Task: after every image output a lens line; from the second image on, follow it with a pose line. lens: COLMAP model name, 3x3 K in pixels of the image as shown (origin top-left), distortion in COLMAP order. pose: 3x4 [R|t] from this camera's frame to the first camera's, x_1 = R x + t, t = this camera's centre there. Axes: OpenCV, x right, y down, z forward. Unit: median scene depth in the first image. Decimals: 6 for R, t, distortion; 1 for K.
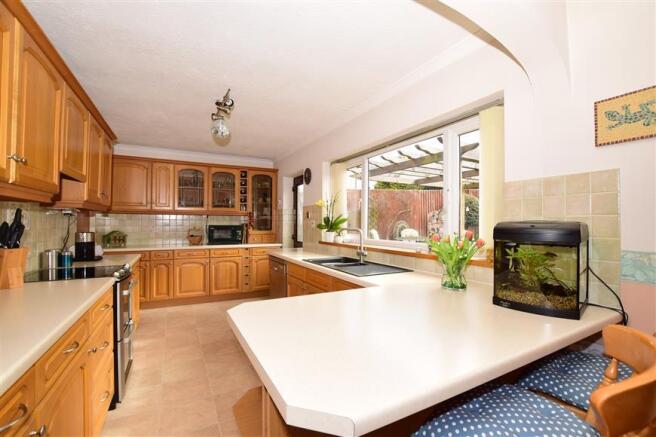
lens RADIAL K [[294.7, 0, 324.8], [0, 294.7, 217.2], [0, 0, 1]] dist [-0.000734, 0.000052]
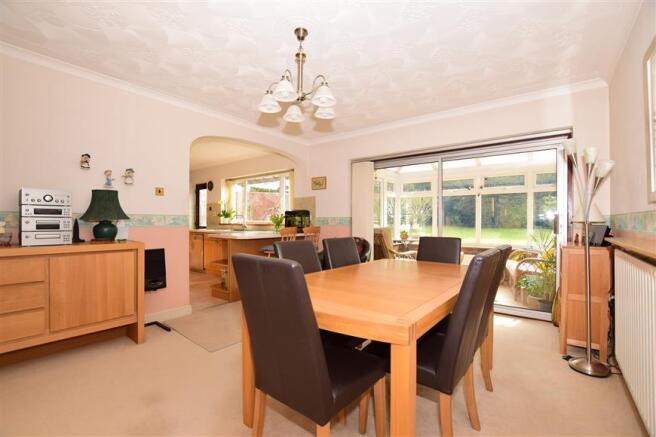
lens RADIAL K [[294.7, 0, 324.4], [0, 294.7, 219.3], [0, 0, 1]] dist [-0.000734, 0.000052]
pose [[0.912536, 0.001574, 0.408993, -0.167426], [-0.006533, 0.999921, 0.010726, 0.032746], [-0.408944, -0.012460, 0.912474, -0.891479]]
